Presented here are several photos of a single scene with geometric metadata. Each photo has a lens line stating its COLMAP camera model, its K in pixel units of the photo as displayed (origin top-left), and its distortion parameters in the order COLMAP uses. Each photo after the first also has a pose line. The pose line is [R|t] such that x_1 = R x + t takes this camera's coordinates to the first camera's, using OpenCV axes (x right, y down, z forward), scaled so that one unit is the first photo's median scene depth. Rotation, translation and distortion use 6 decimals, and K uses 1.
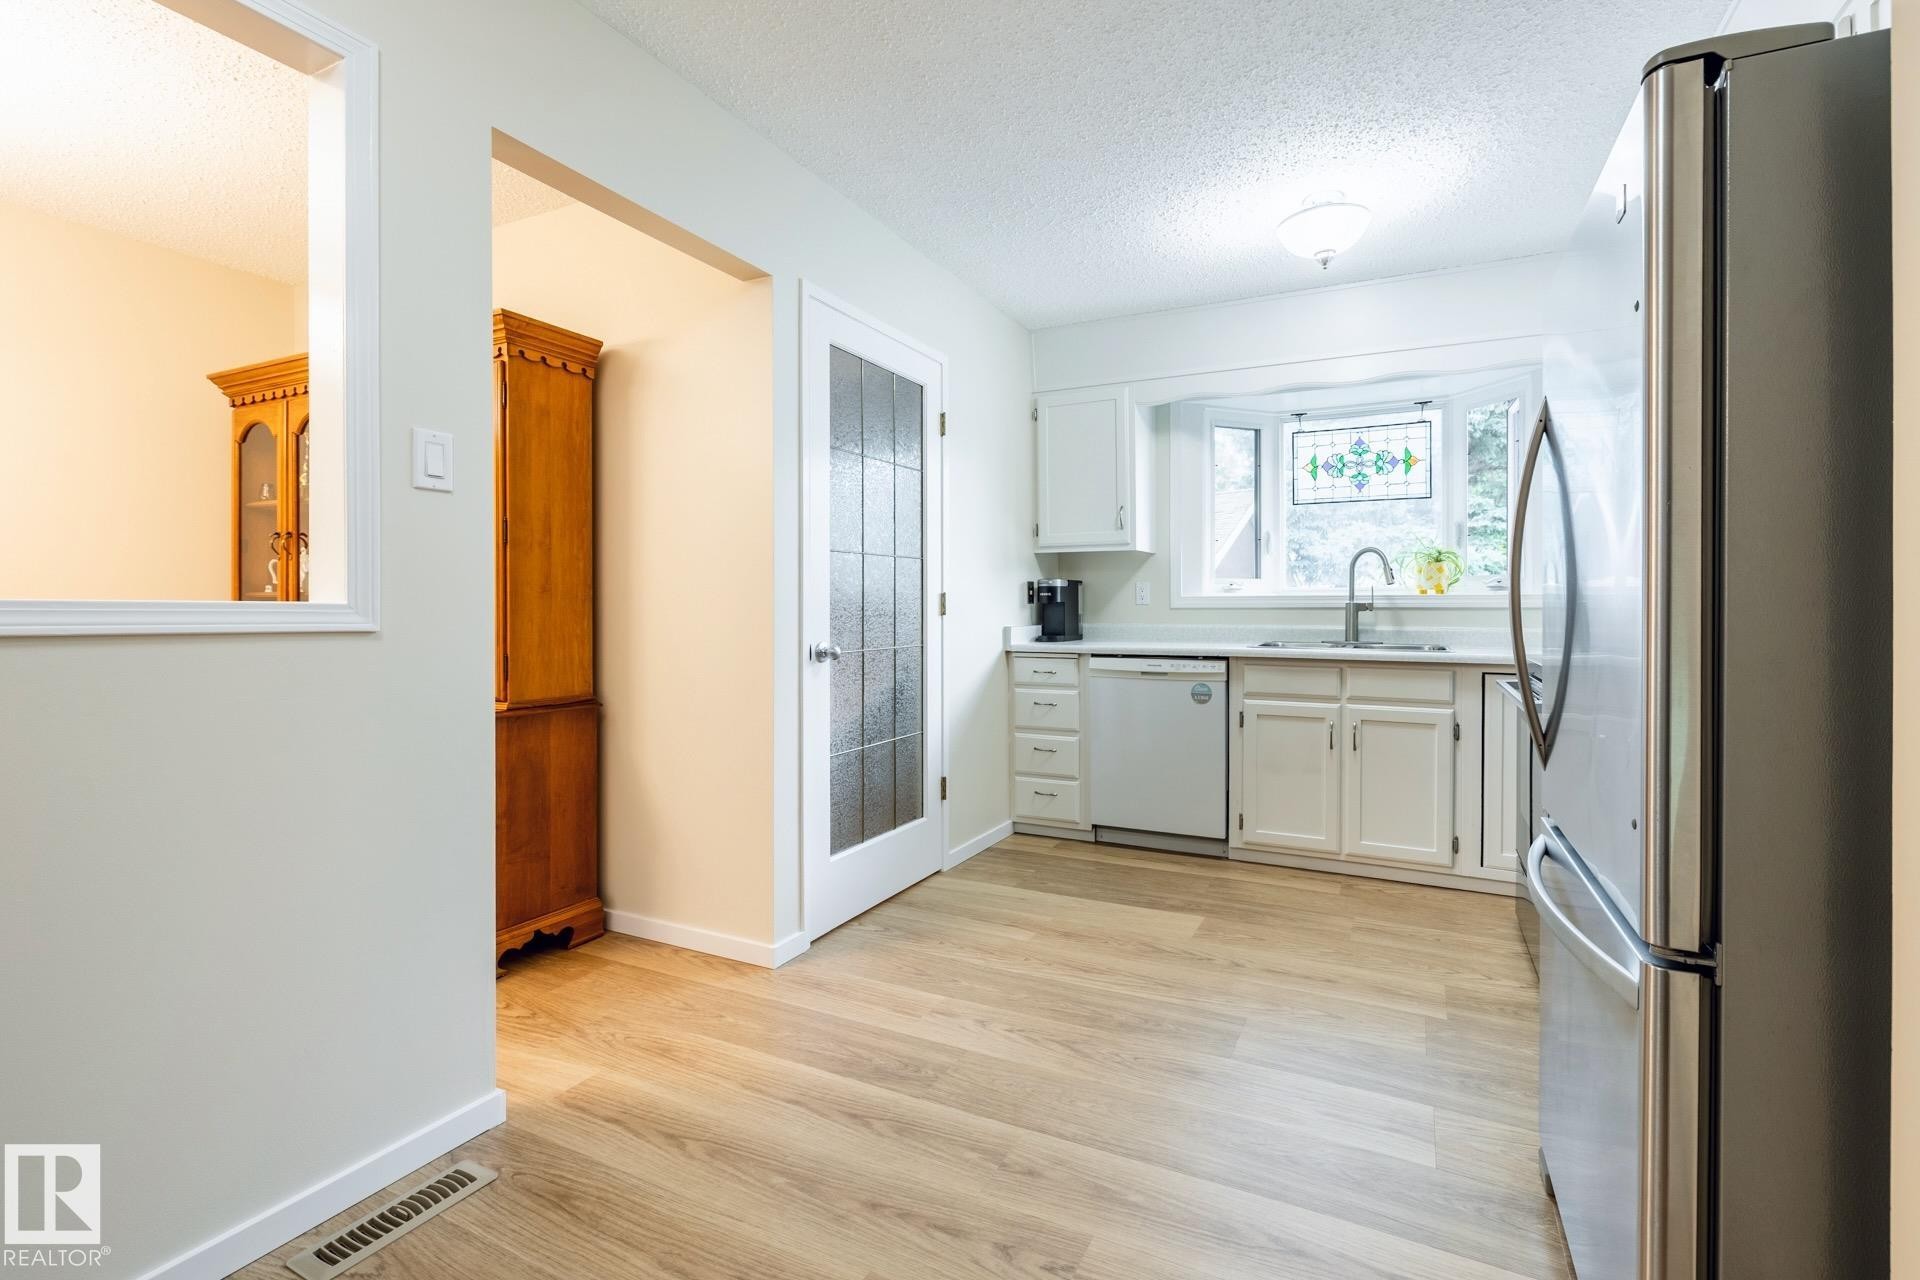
lens RADIAL K [[839.0, 0, 1030.1], [0, 839.0, 583.9], [0, 0, 1]] dist [-0.000181, -0.000006]
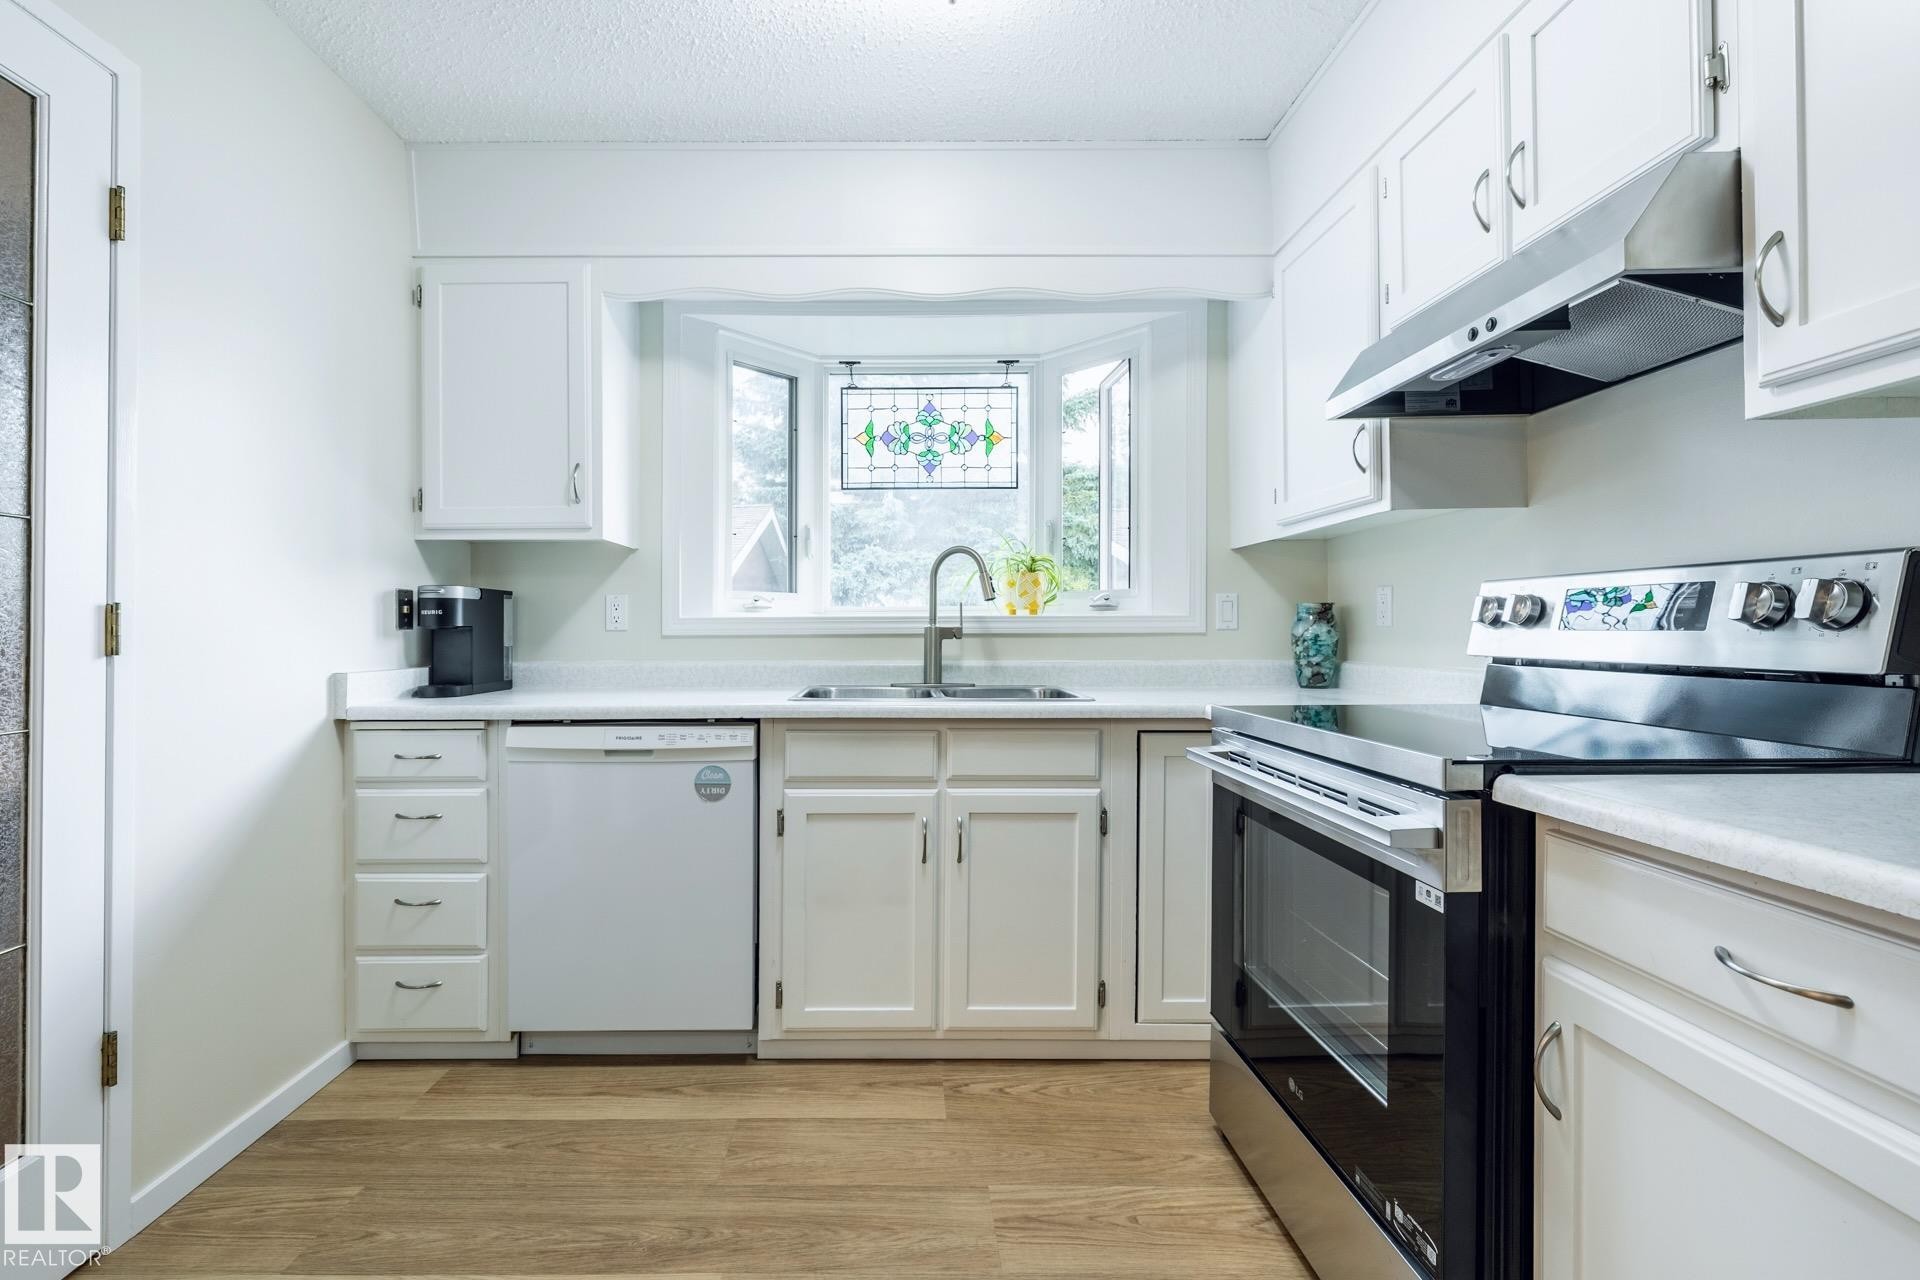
lens RADIAL K [[829.5, 0, 902.6], [0, 829.5, 623.6], [0, 0, 1]] dist [-0.001726, -0.000195]
pose [[0.906931, 0.001328, 0.421277, 0.076008], [-0.007545, 0.999886, 0.013090, 0.011124], [-0.421211, -0.015050, 0.906838, 0.397421]]
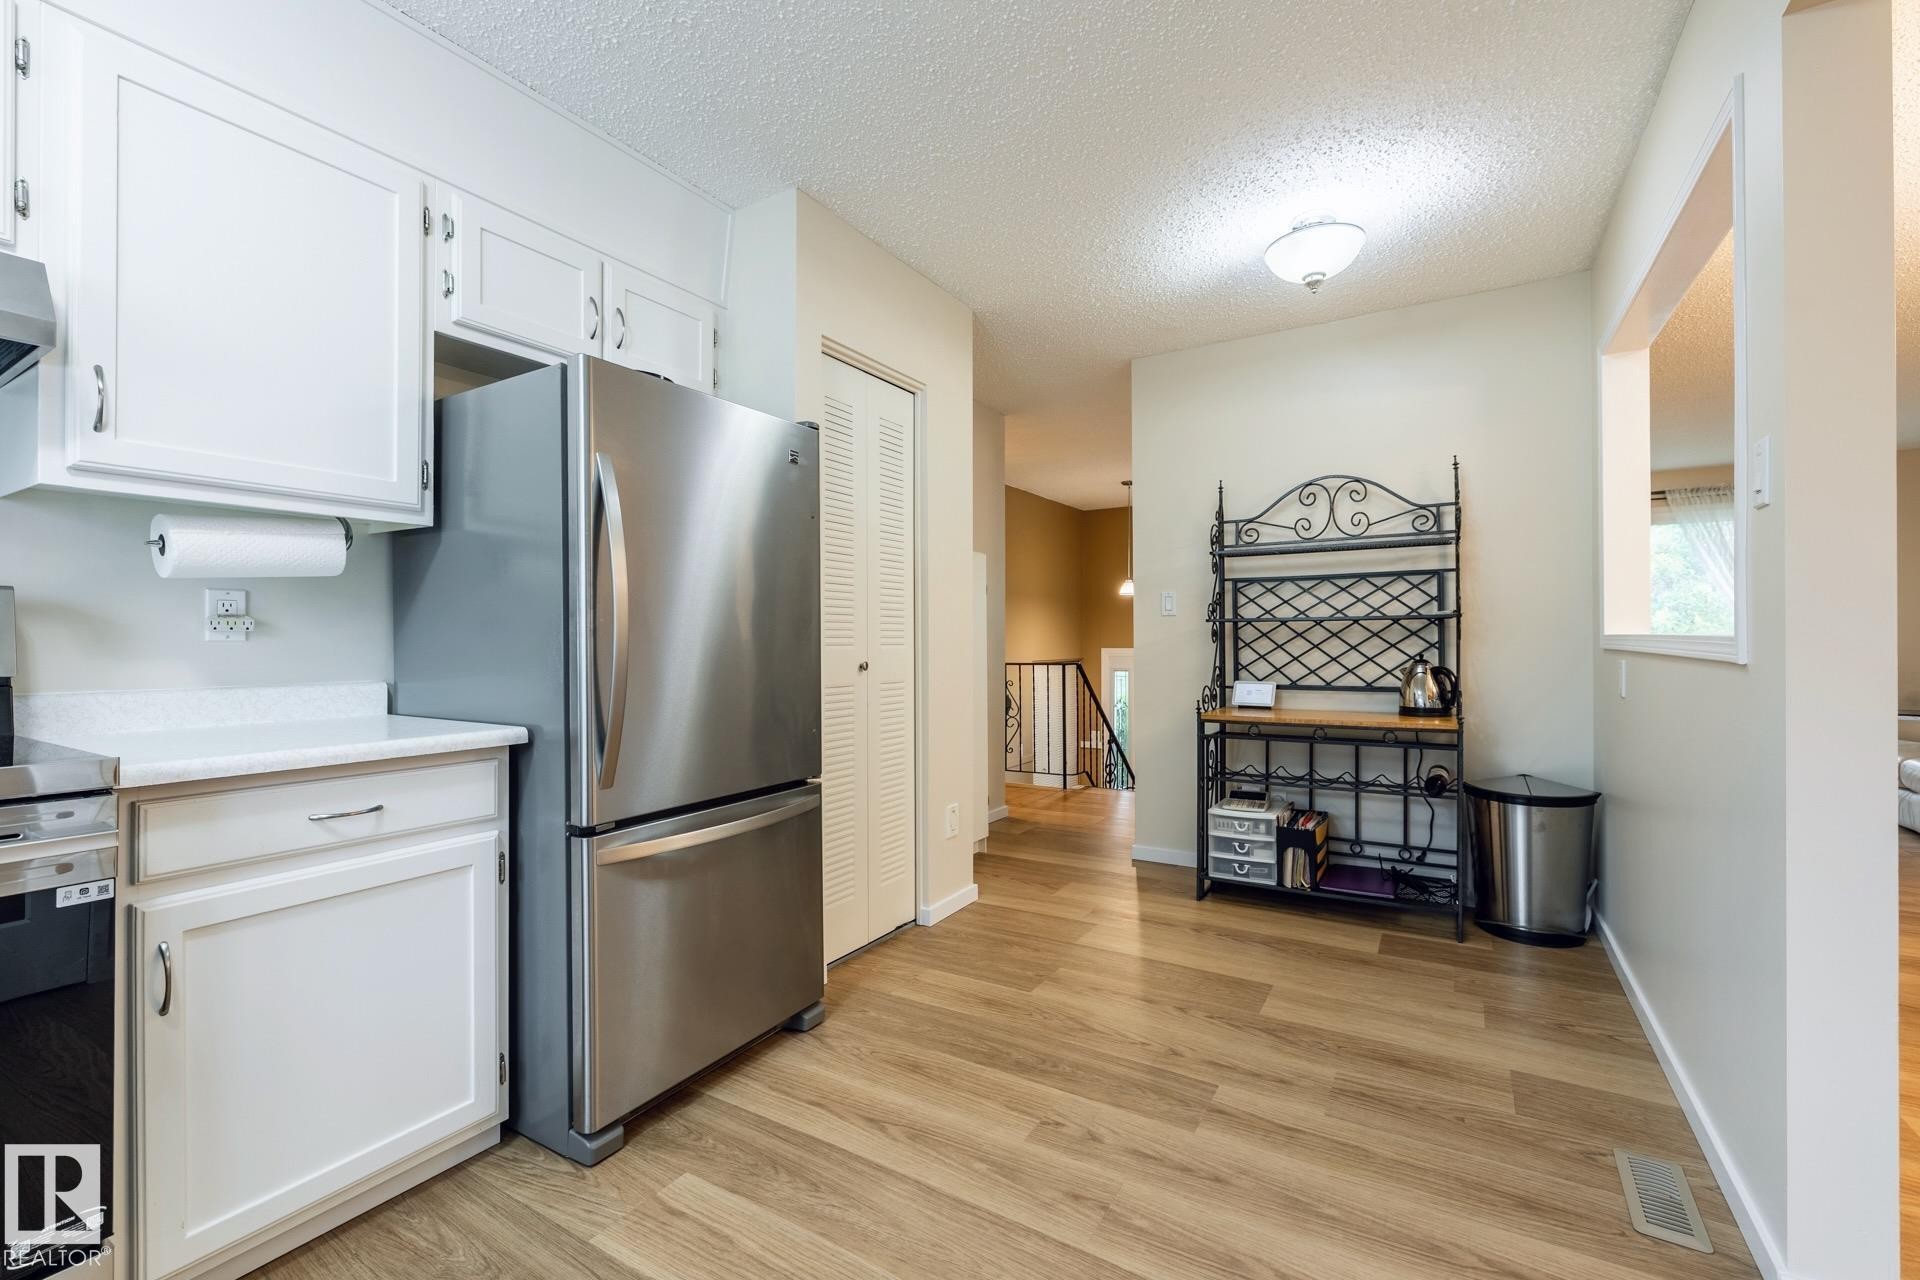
lens RADIAL K [[804.3, 0, 952.6], [0, 804.3, 629.0], [0, 0, 1]] dist [-0.000173, 0.000178]
pose [[-0.992190, 0.005253, 0.124624, 0.009823], [-0.000026, 0.999104, -0.042326, 0.023337], [-0.124735, -0.041999, -0.991301, 0.830827]]
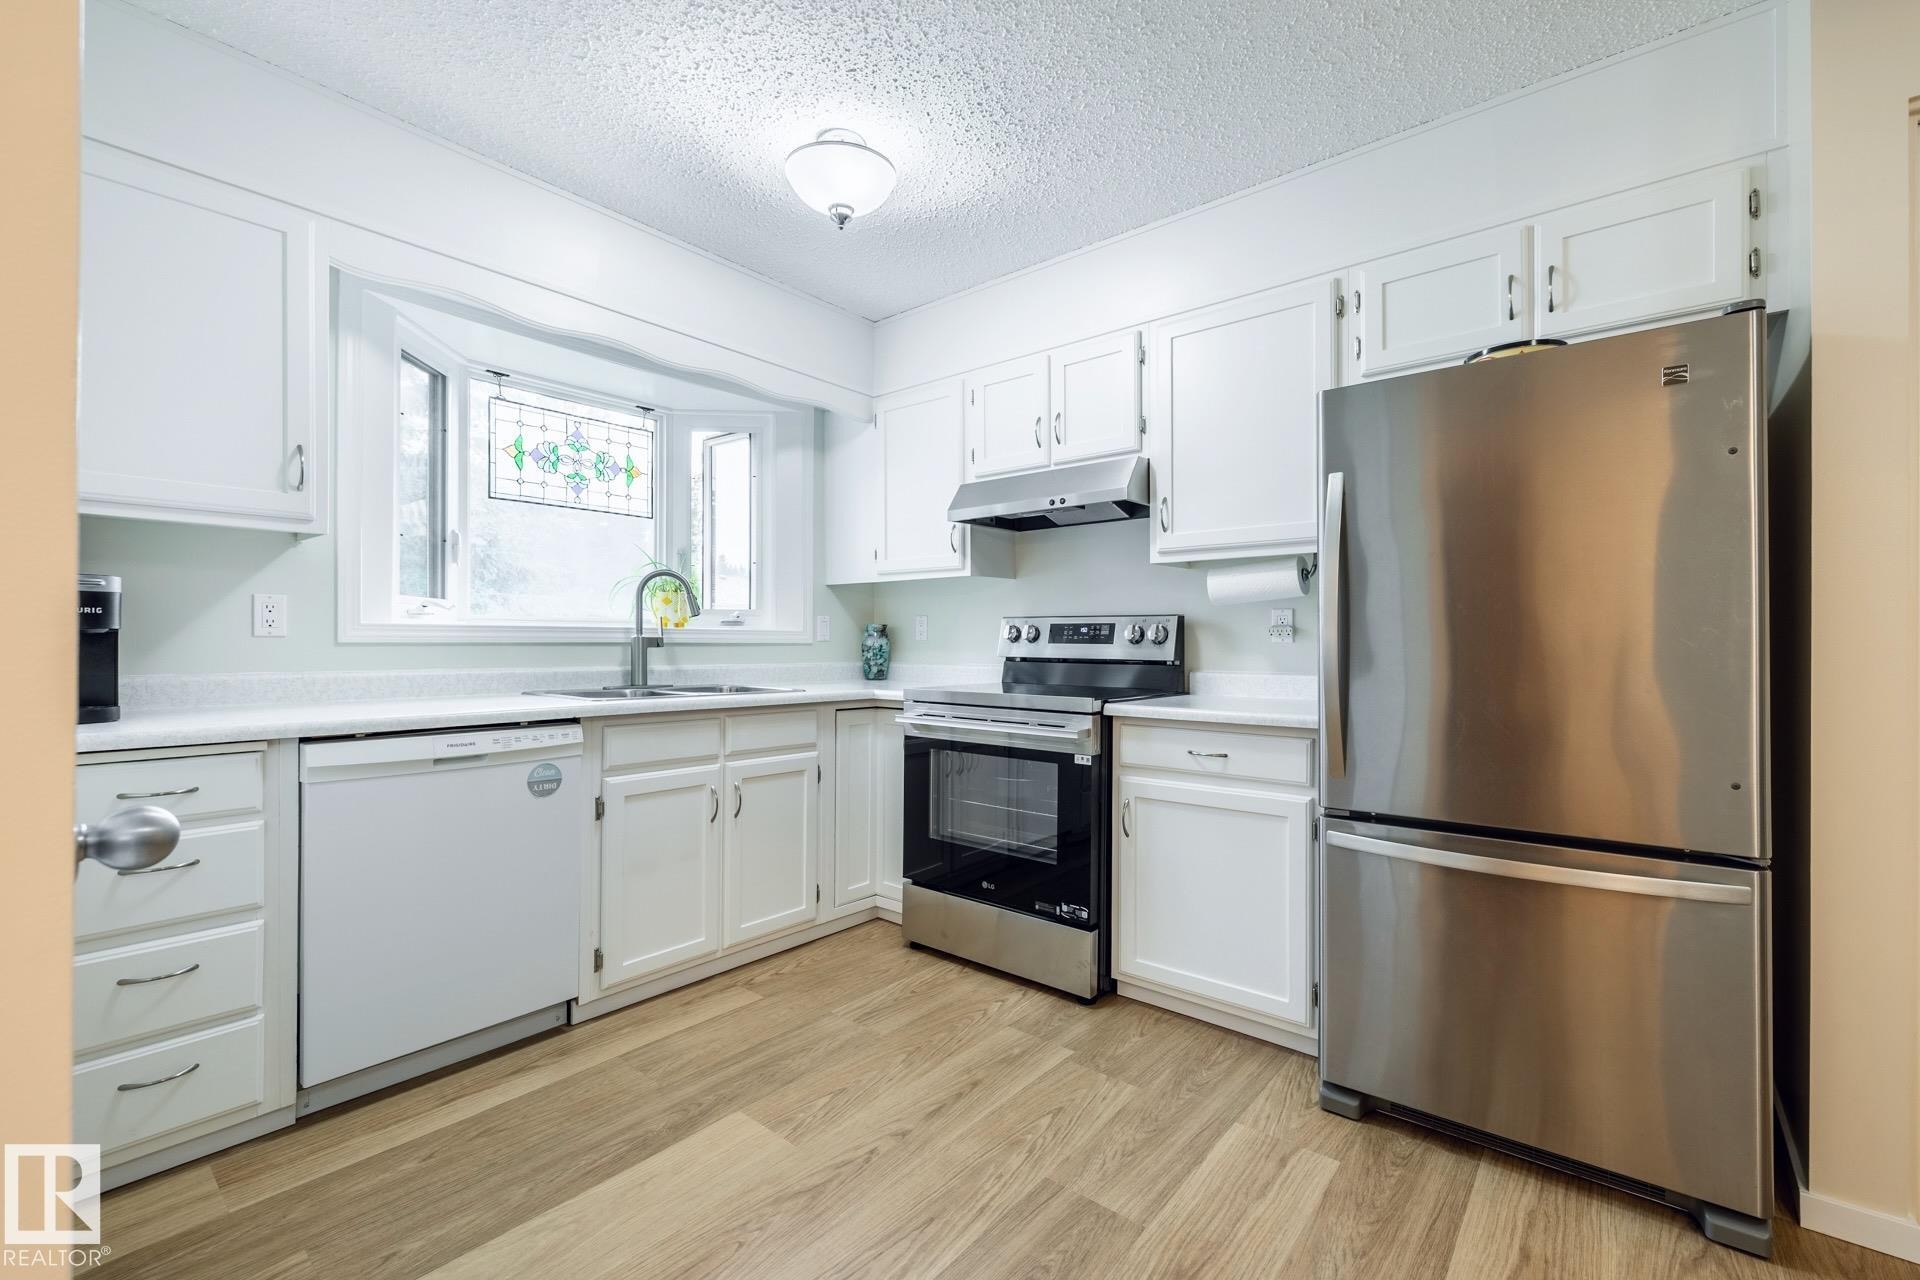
lens RADIAL K [[804.3, 0, 952.6], [0, 804.3, 629.0], [0, 0, 1]] dist [-0.000173, 0.000178]
pose [[0.263486, 0.018076, 0.964494, -0.275683], [-0.029504, 0.999508, -0.010672, 0.014287], [-0.964212, -0.025645, 0.263889, 0.511734]]
